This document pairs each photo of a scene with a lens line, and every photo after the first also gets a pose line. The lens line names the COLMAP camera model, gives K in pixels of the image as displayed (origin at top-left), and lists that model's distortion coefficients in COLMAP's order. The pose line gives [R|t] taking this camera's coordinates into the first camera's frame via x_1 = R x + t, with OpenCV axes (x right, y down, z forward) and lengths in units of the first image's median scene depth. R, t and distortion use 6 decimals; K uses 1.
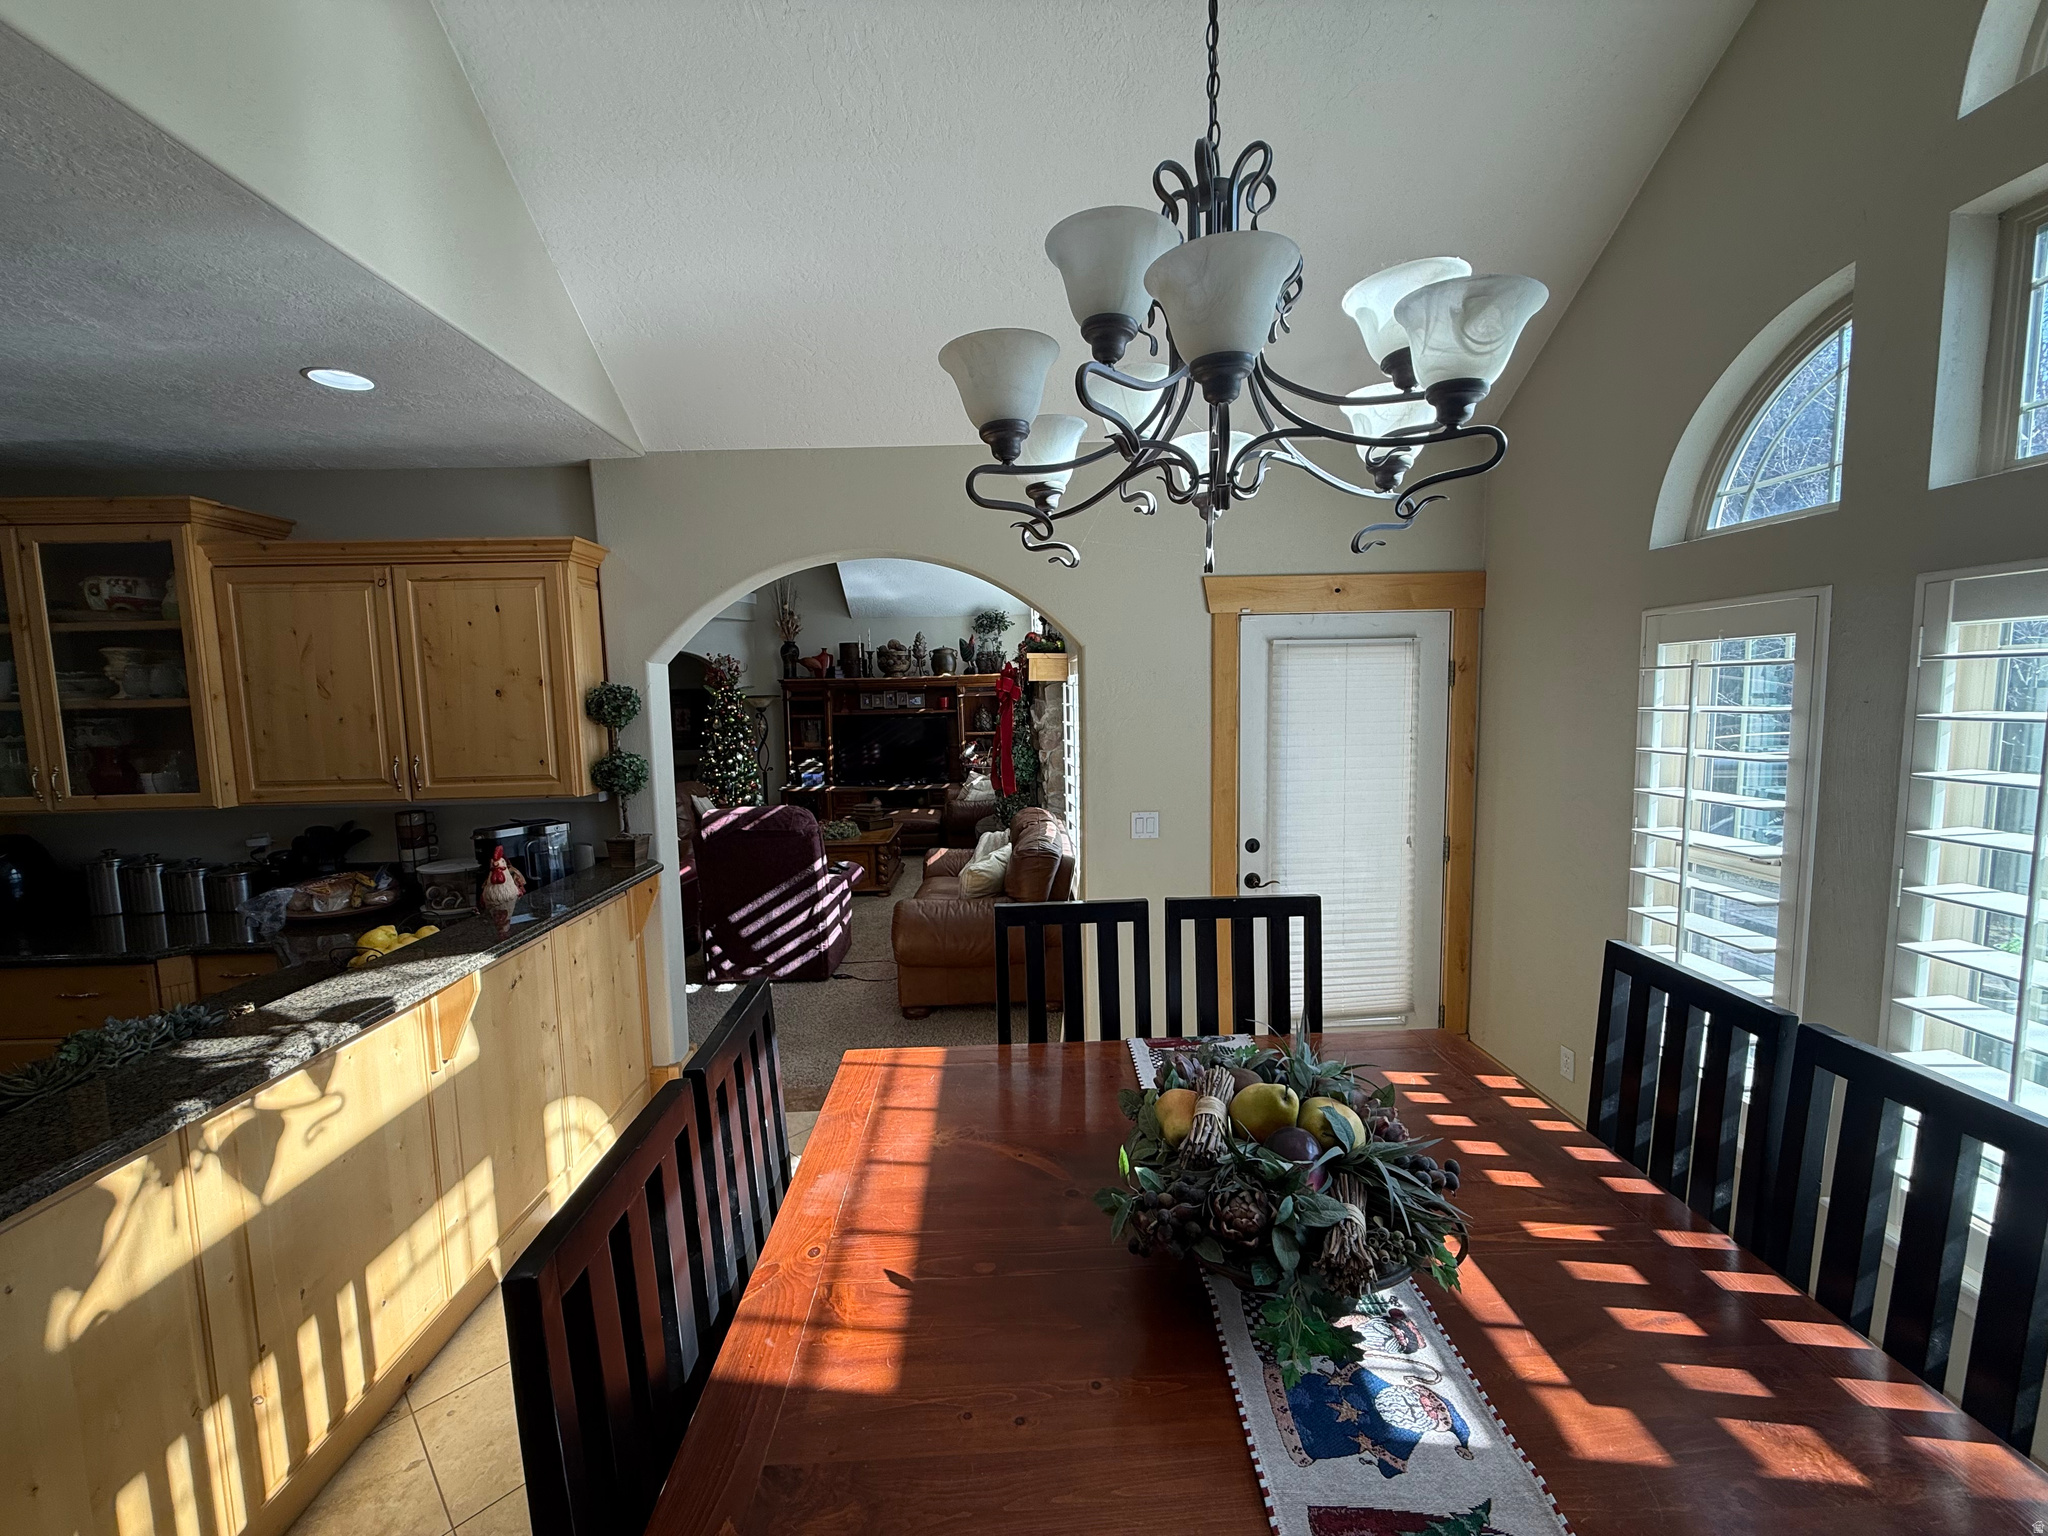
lens RADIAL K [[813.3, 0, 1020.2], [0, 813.3, 764.1], [0, 0, 1]] dist [-0.000130, 0.000133]
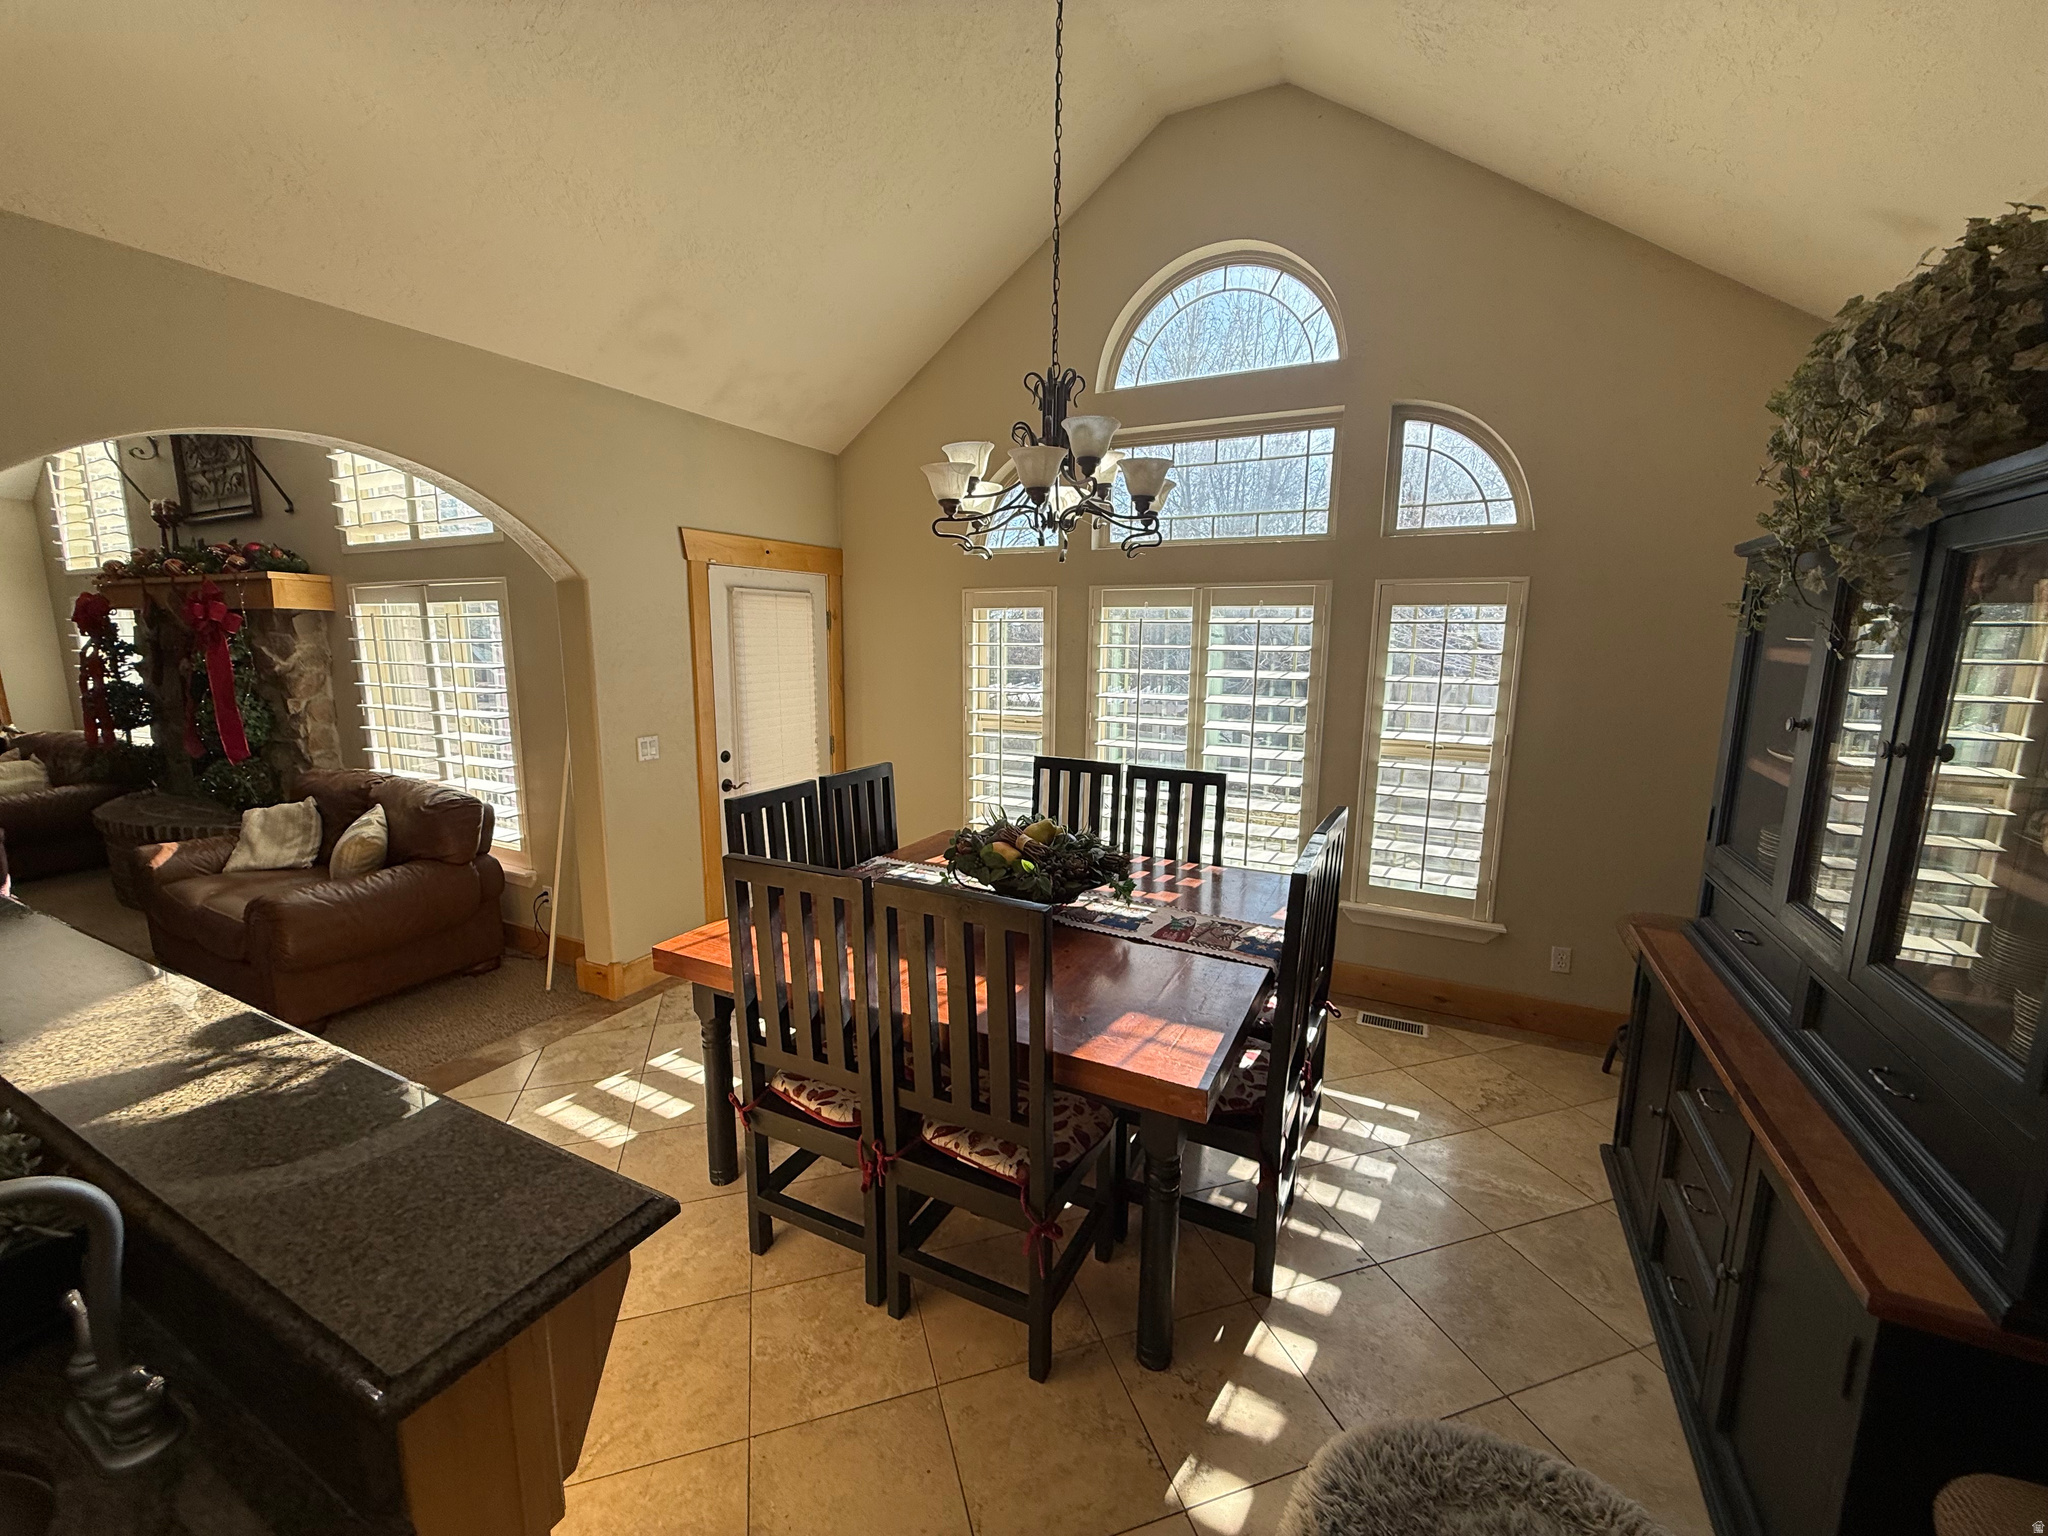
lens RADIAL K [[813.3, 0, 1021.1], [0, 813.3, 764.4], [0, 0, 1]] dist [-0.000130, 0.000133]
pose [[0.480413, -0.113687, 0.869643, -0.398853], [0.059430, 0.993504, 0.097049, 0.014116], [-0.875027, 0.005059, 0.484048, 0.016154]]
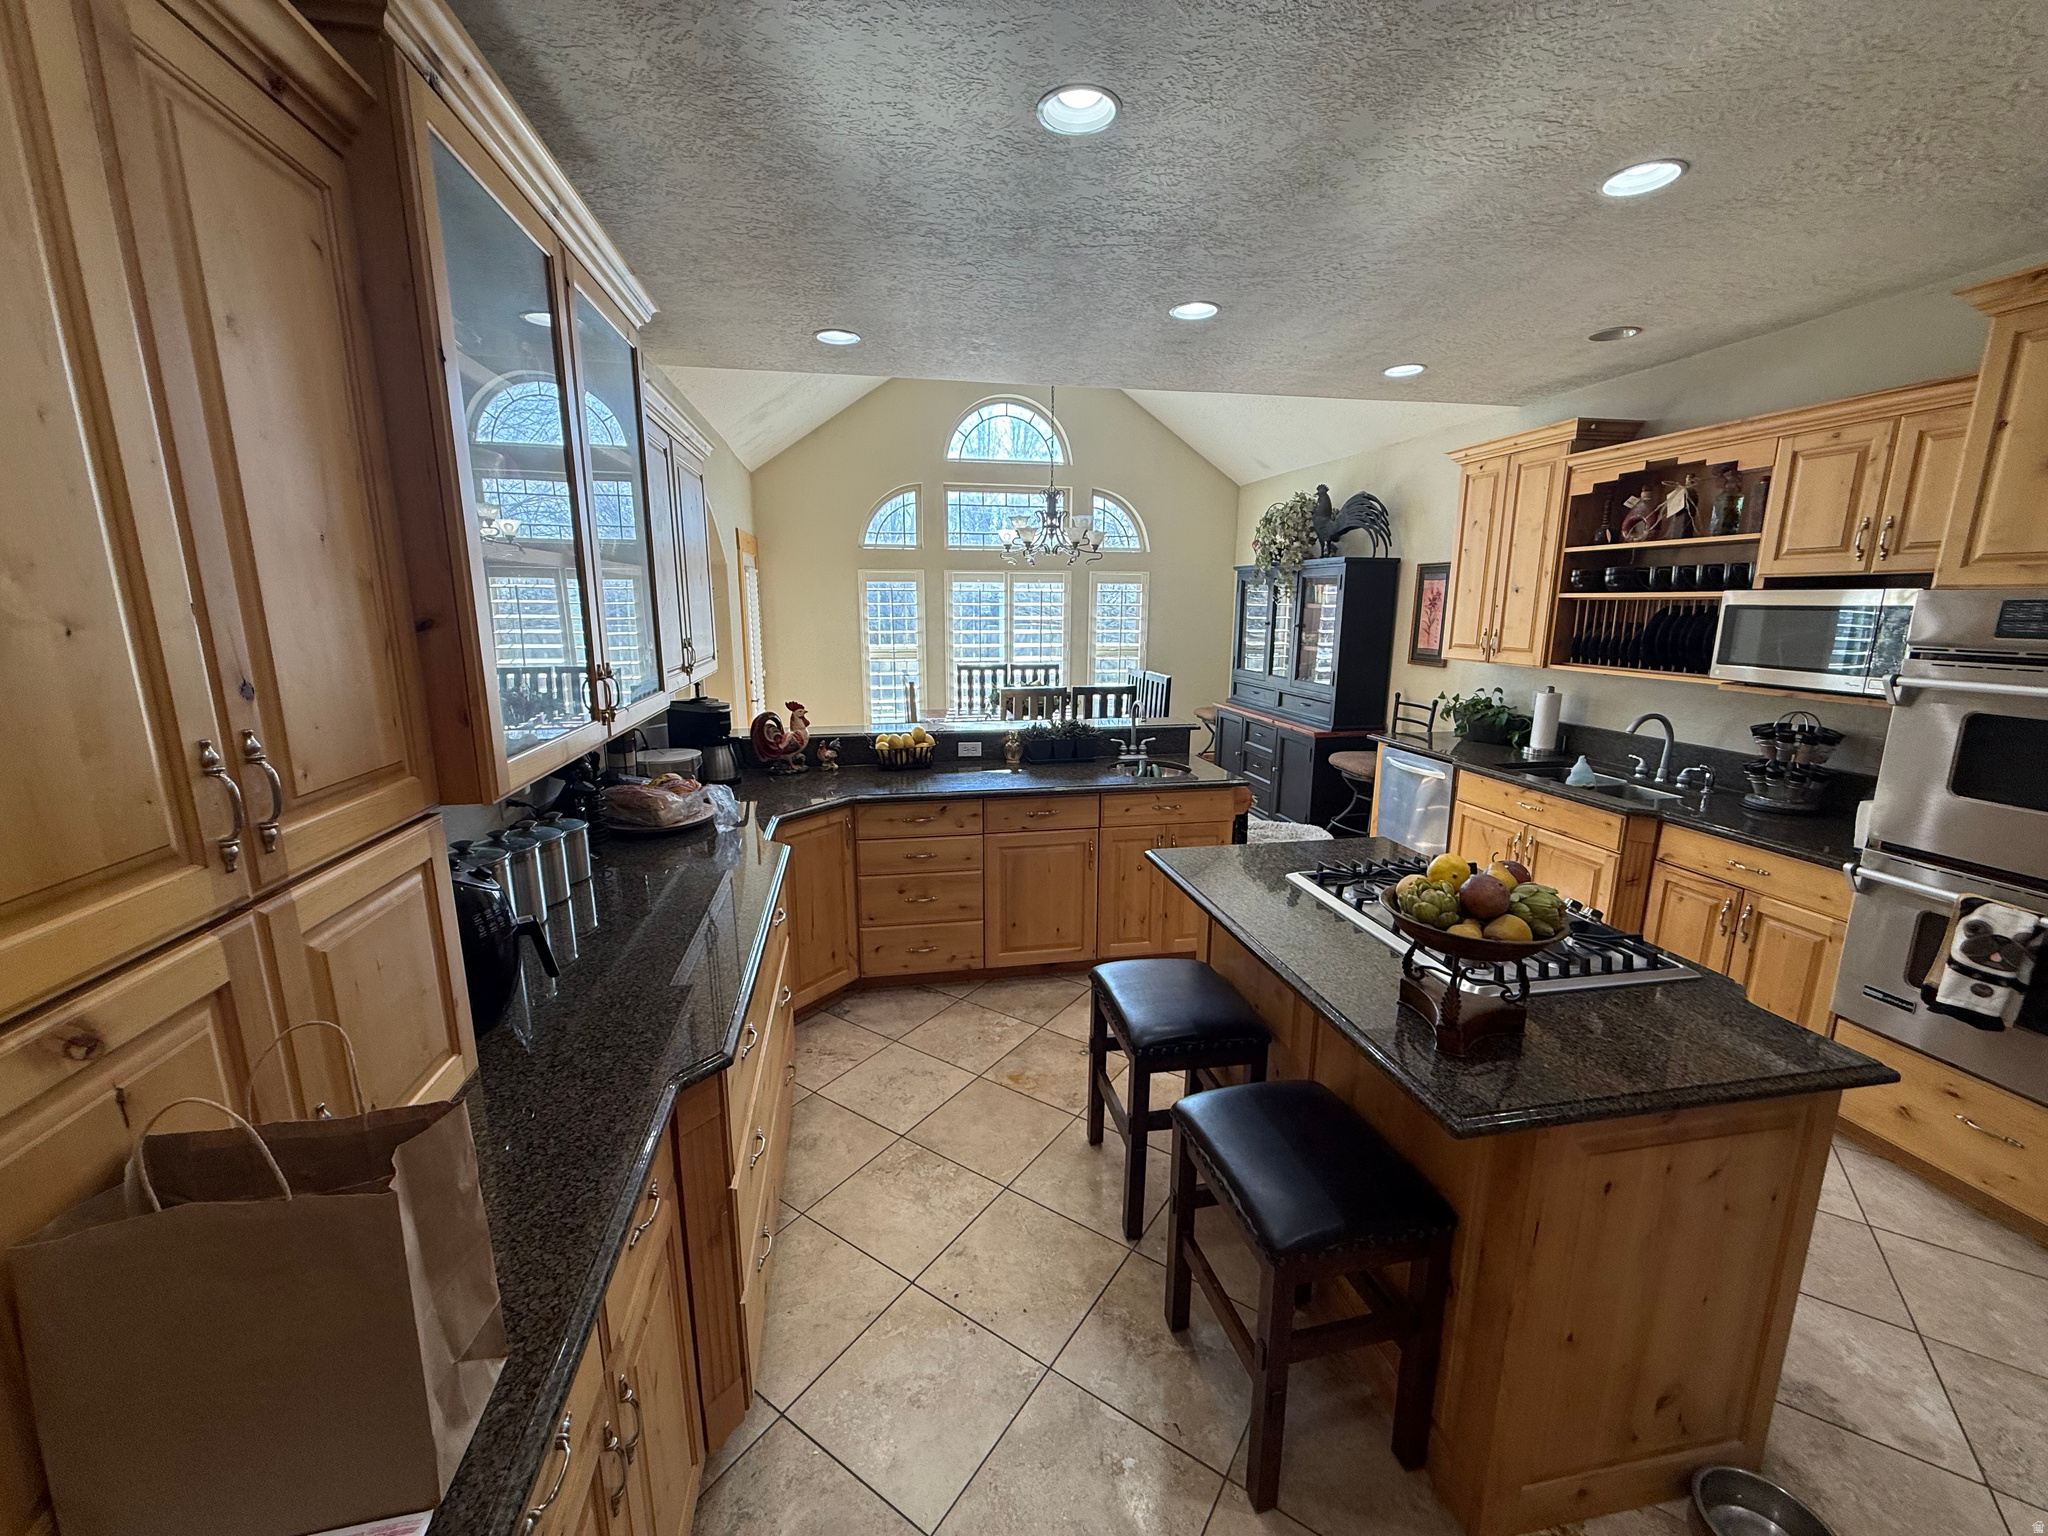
lens RADIAL K [[813.3, 0, 1021.1], [0, 813.3, 766.5], [0, 0, 1]] dist [-0.000130, 0.000133]
pose [[-0.152510, -0.177263, 0.972275, -1.136473], [0.084498, 0.977842, 0.191532, -0.005463], [-0.984683, 0.111366, -0.134152, 0.466703]]
